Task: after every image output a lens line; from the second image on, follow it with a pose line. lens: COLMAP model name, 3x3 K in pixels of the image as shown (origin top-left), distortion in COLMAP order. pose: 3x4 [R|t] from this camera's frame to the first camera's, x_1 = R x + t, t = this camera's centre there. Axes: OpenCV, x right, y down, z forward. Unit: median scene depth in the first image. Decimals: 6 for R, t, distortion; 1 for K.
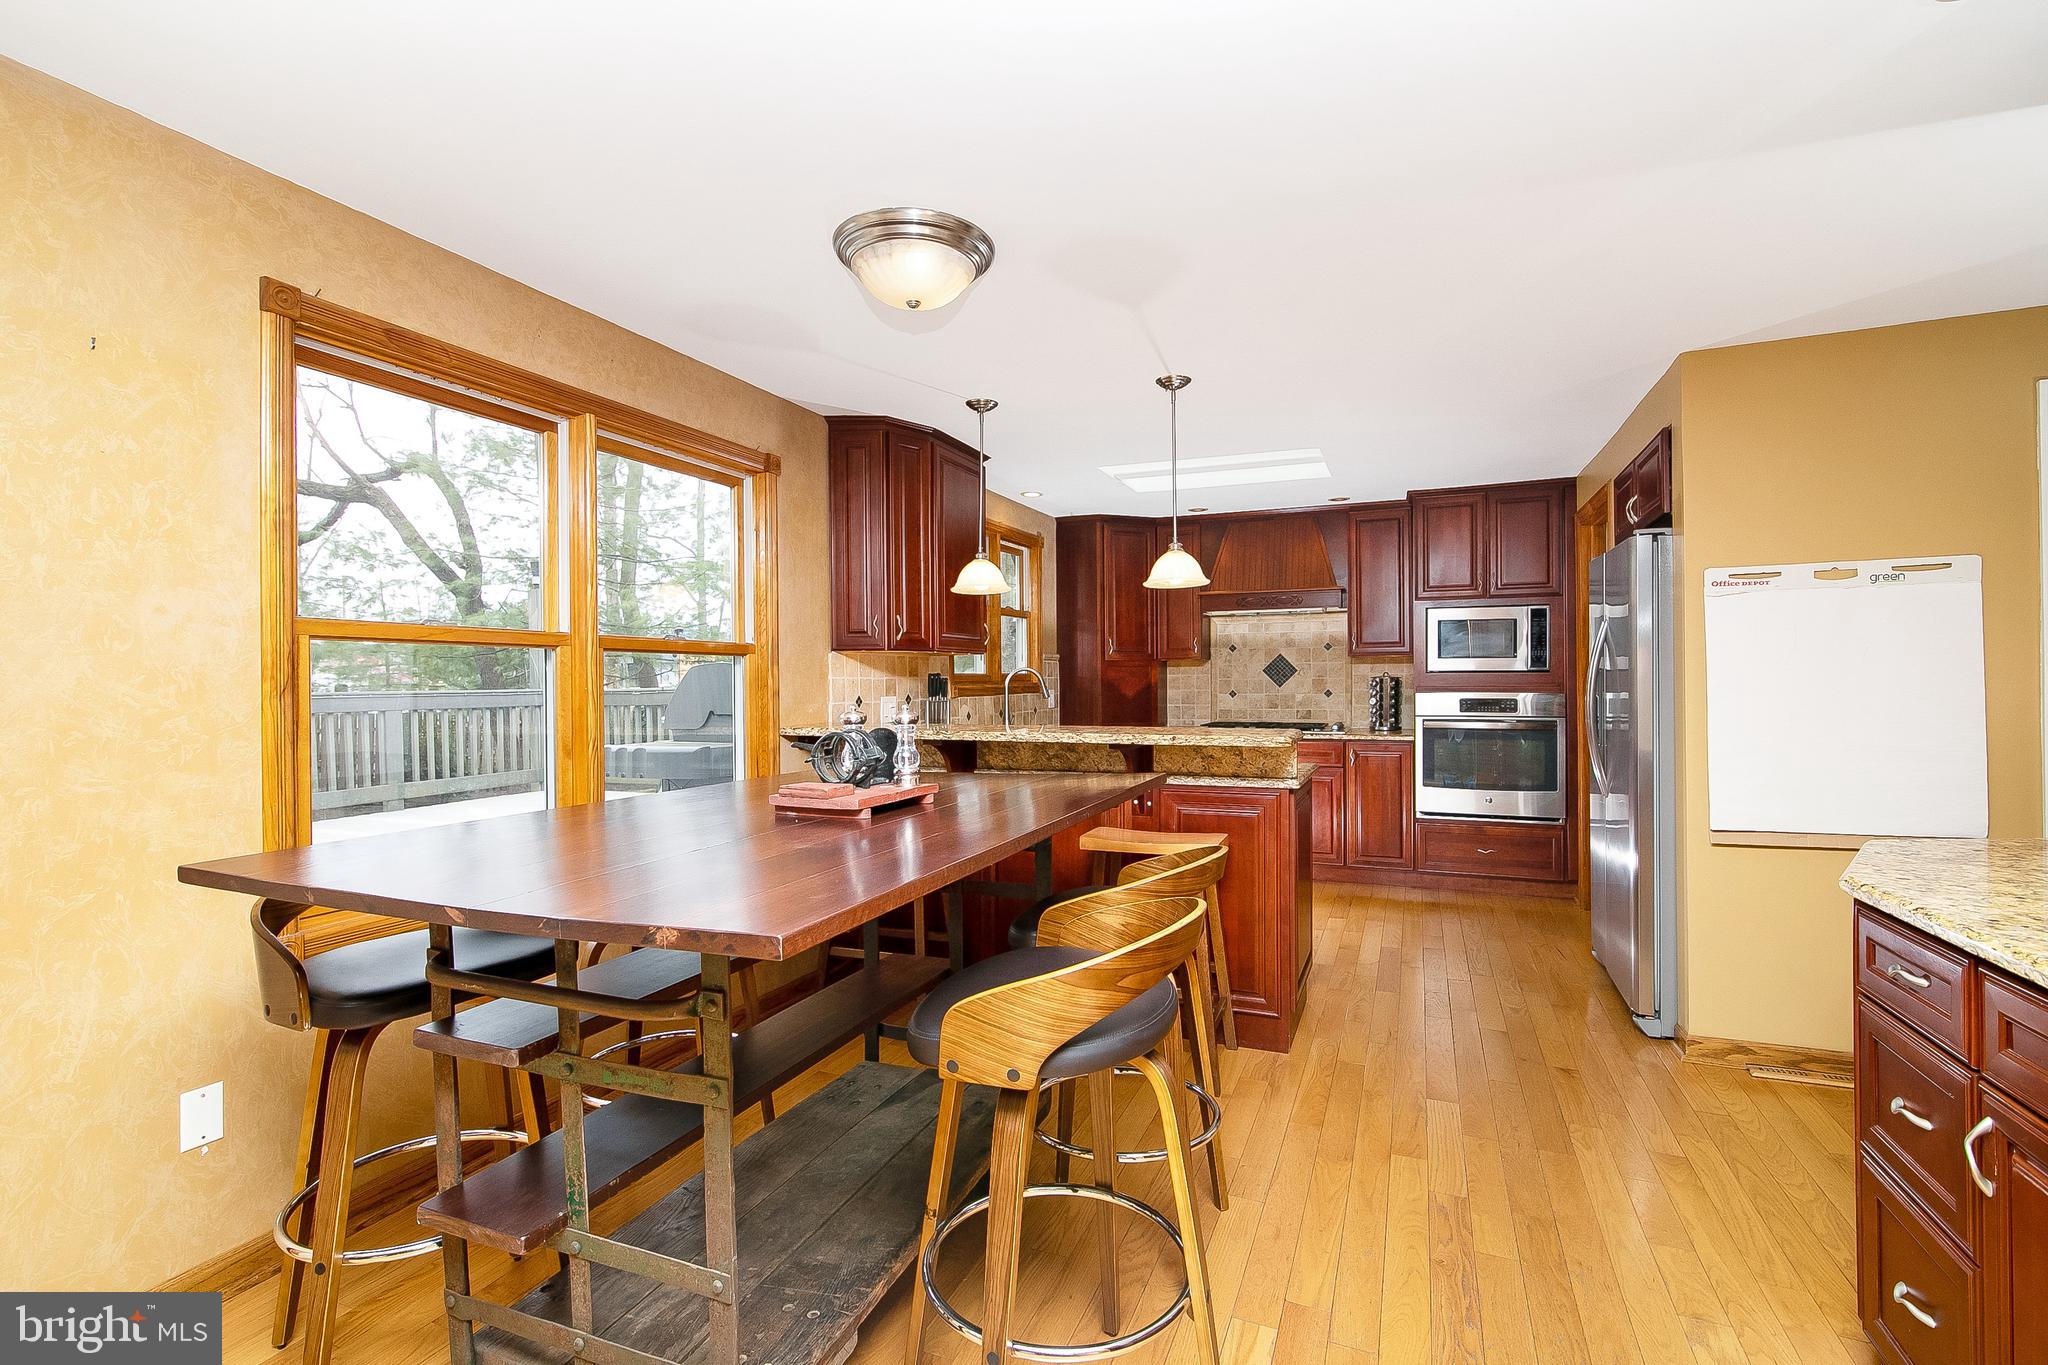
lens RADIAL K [[940.1, 0, 1015.4], [0, 940.1, 679.4], [0, 0, 1]] dist [0.000467, -0.000360]
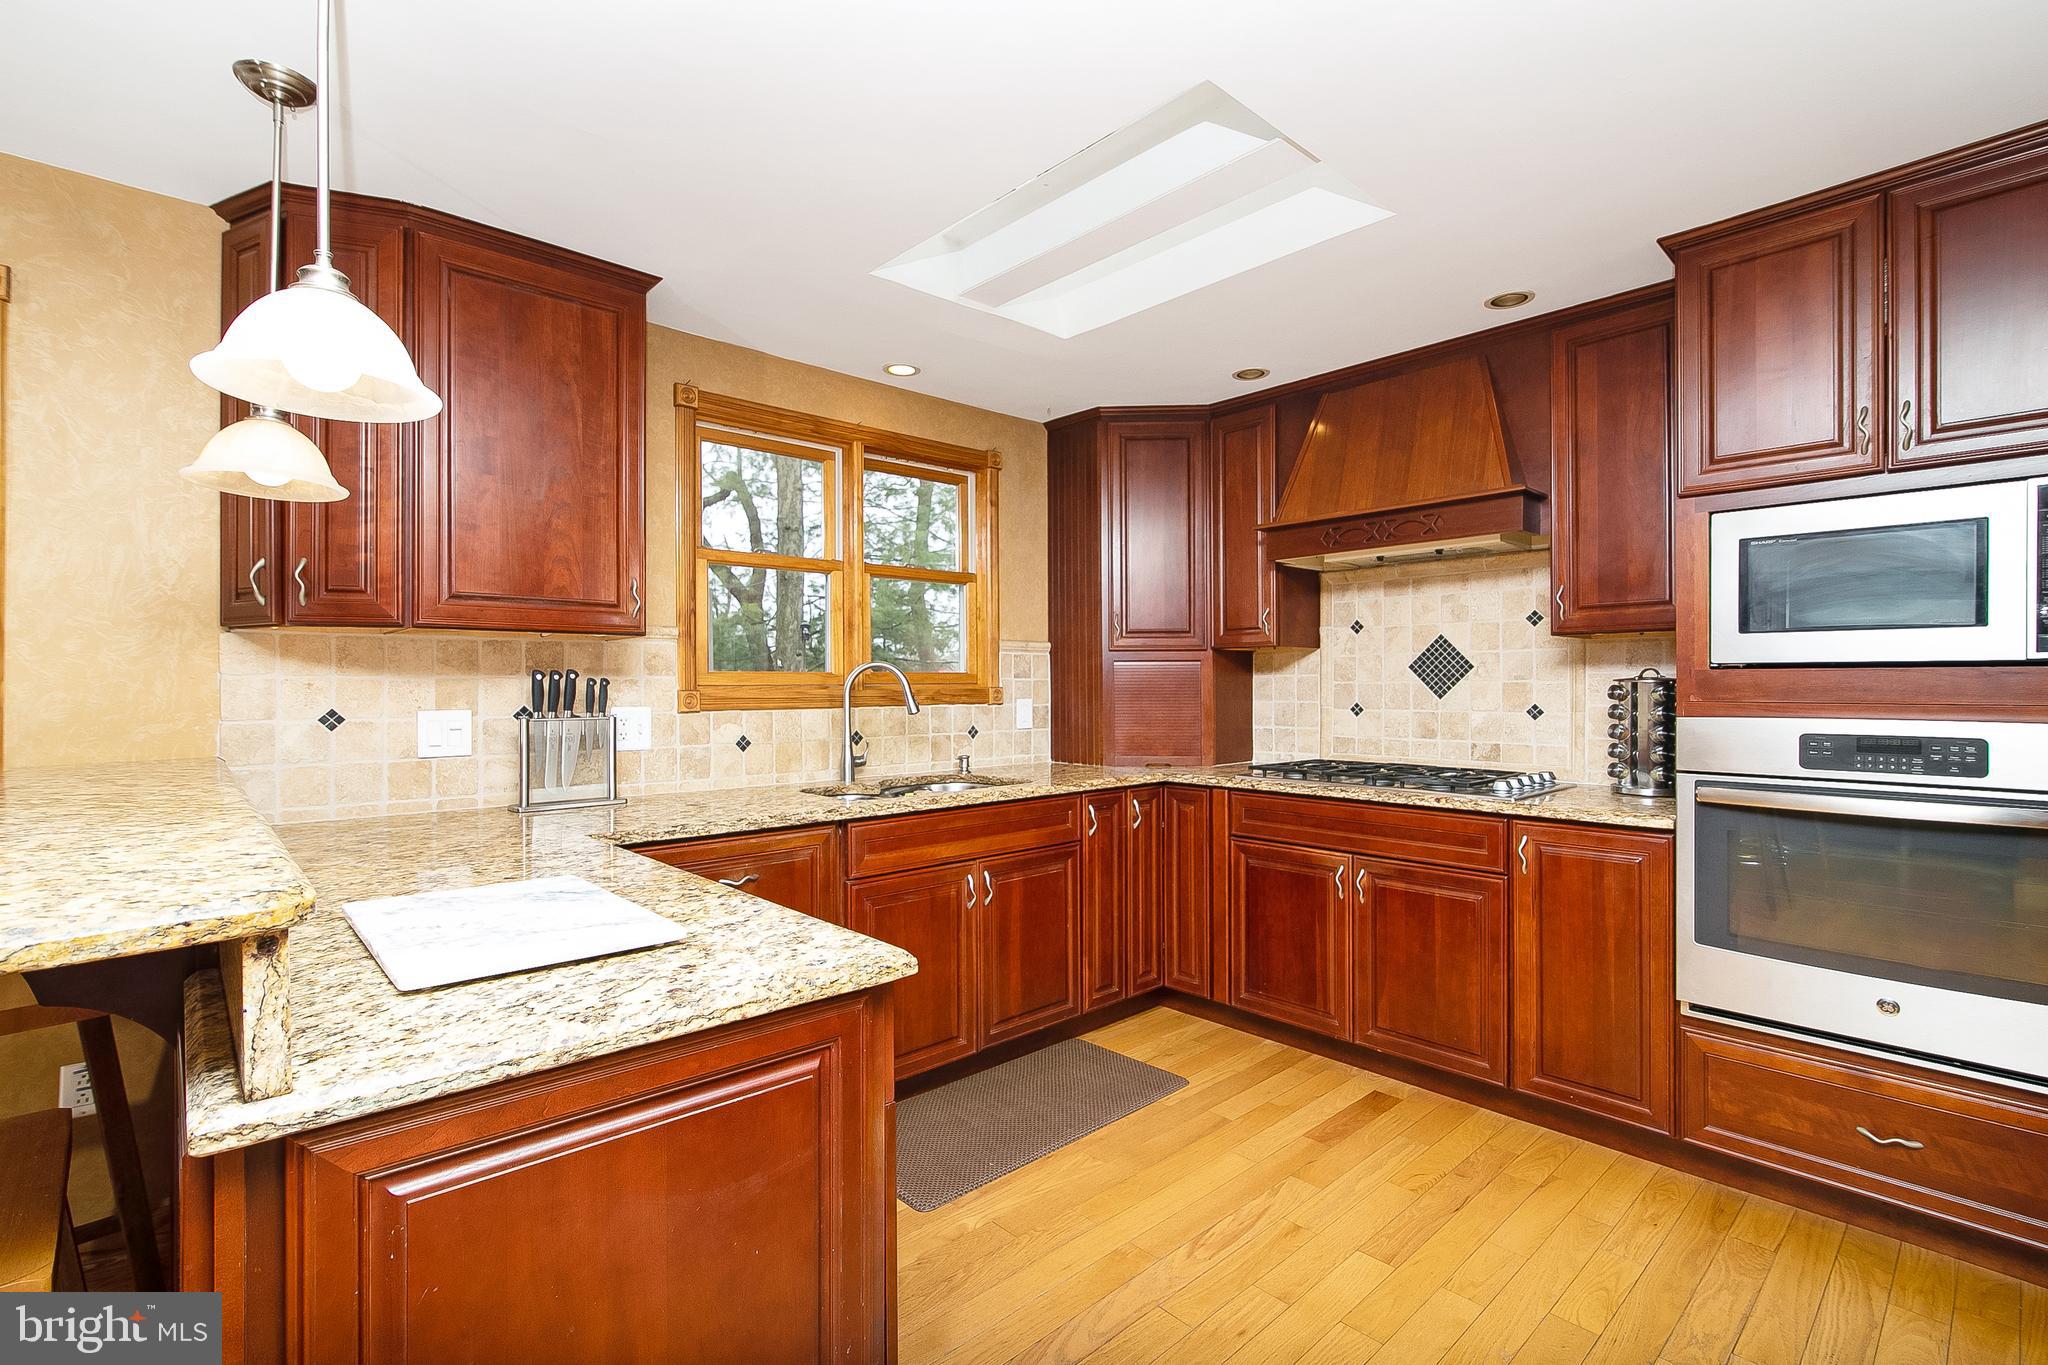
lens RADIAL K [[940.1, 0, 1015.4], [0, 940.1, 679.4], [0, 0, 1]] dist [0.000467, -0.000360]
pose [[0.911079, 0.001281, -0.412231, 0.330091], [-0.002079, 0.999997, -0.001487, -0.001131], [0.412227, 0.002212, 0.911078, 0.497696]]
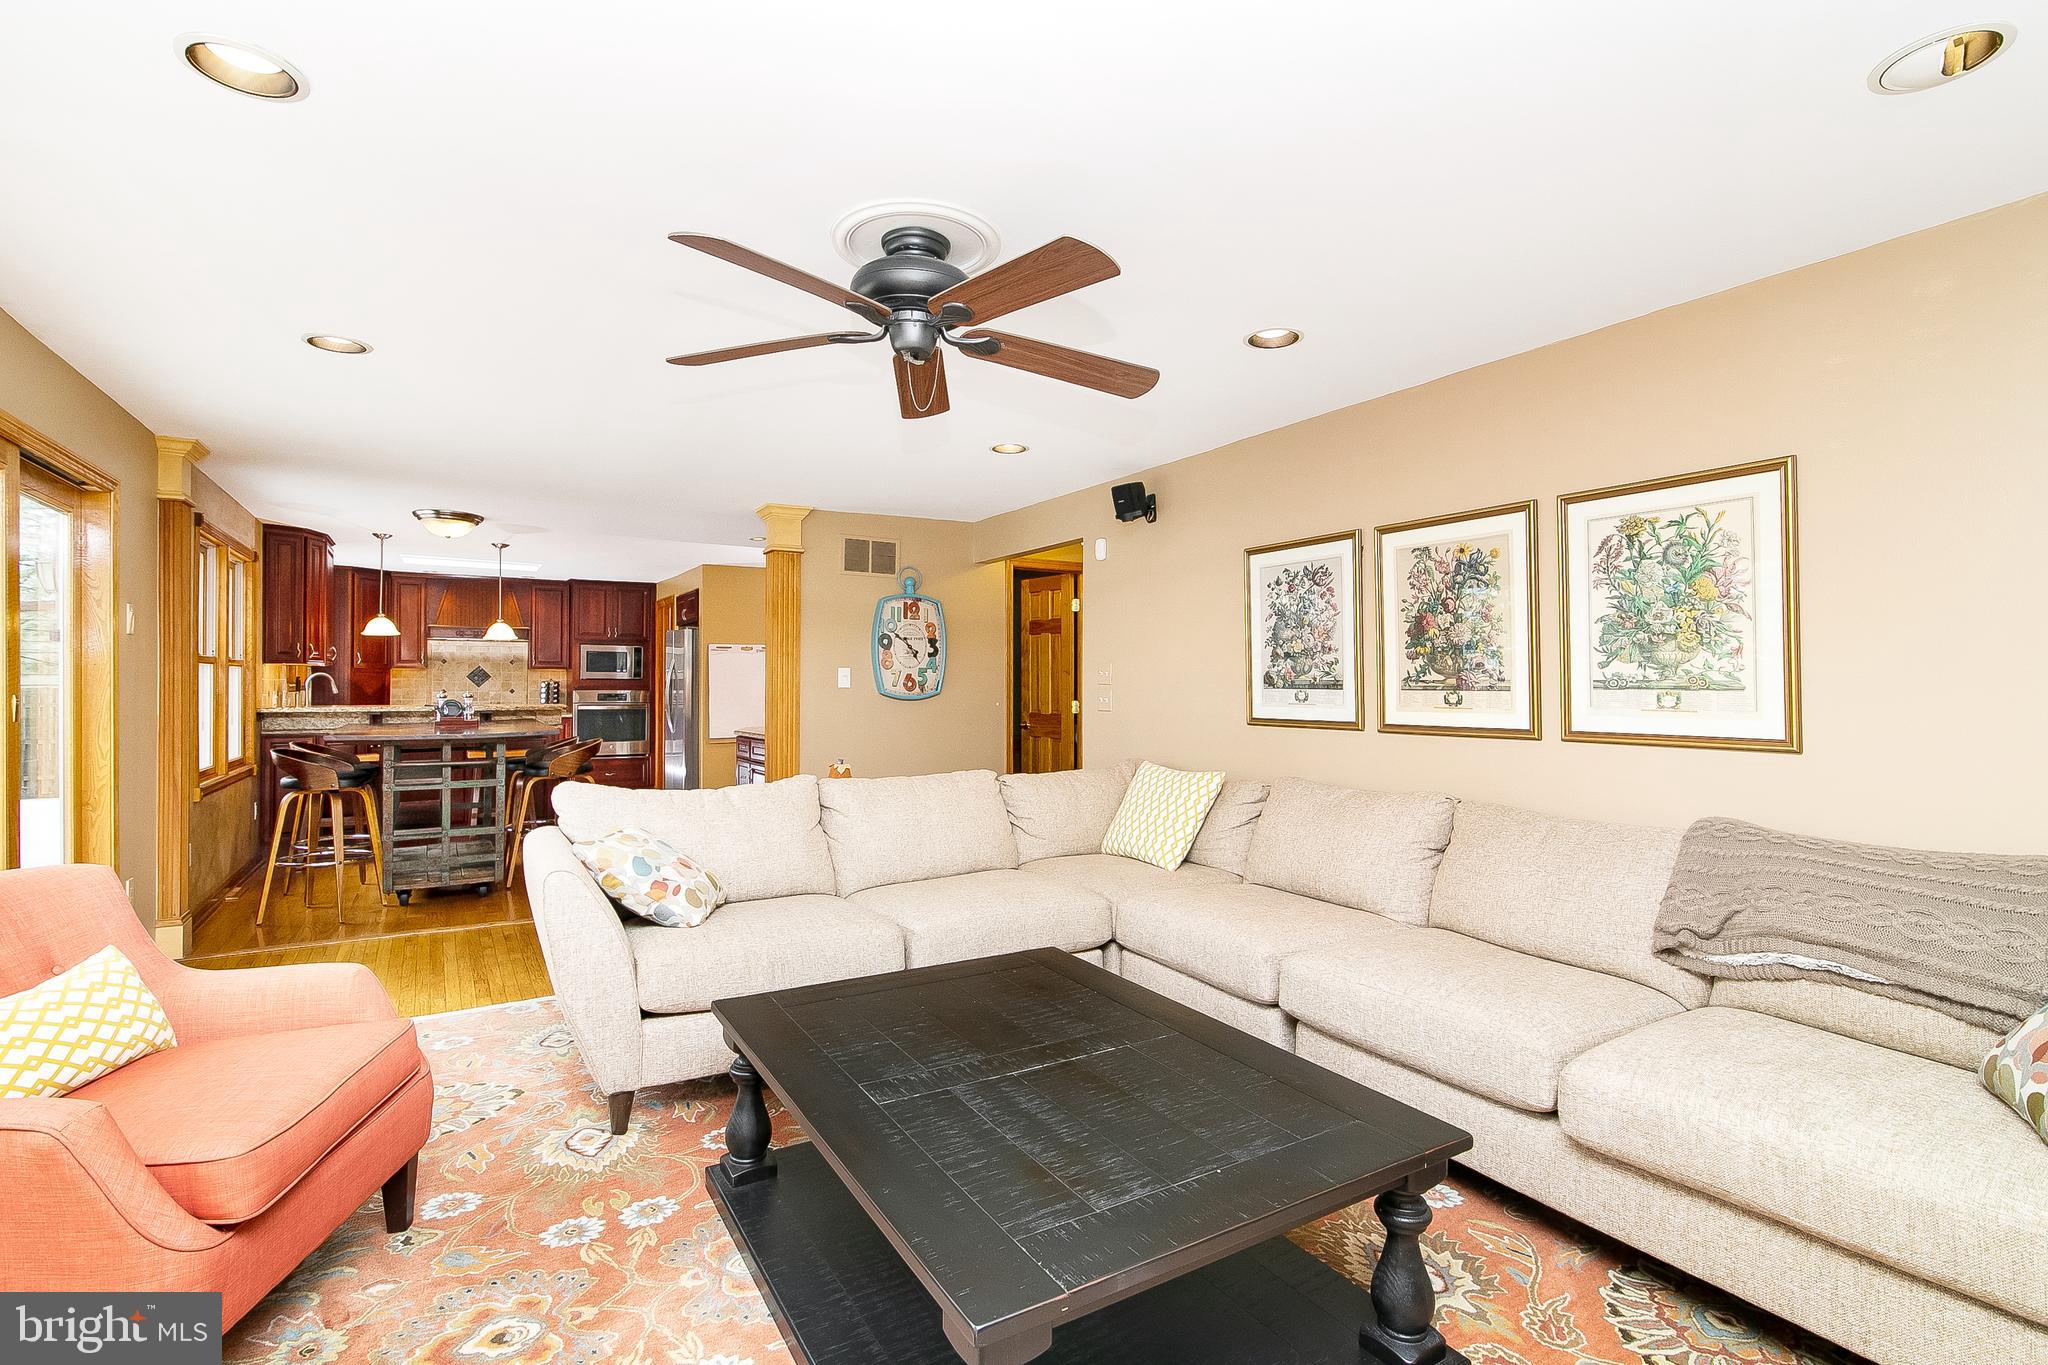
lens RADIAL K [[940.1, 0, 1015.4], [0, 940.1, 679.4], [0, 0, 1]] dist [0.000467, -0.000360]
pose [[0.587878, 0.010584, 0.808880, -0.536733], [-0.009288, 0.999937, -0.006333, -0.003597], [-0.808896, -0.003789, 0.587939, -0.748938]]
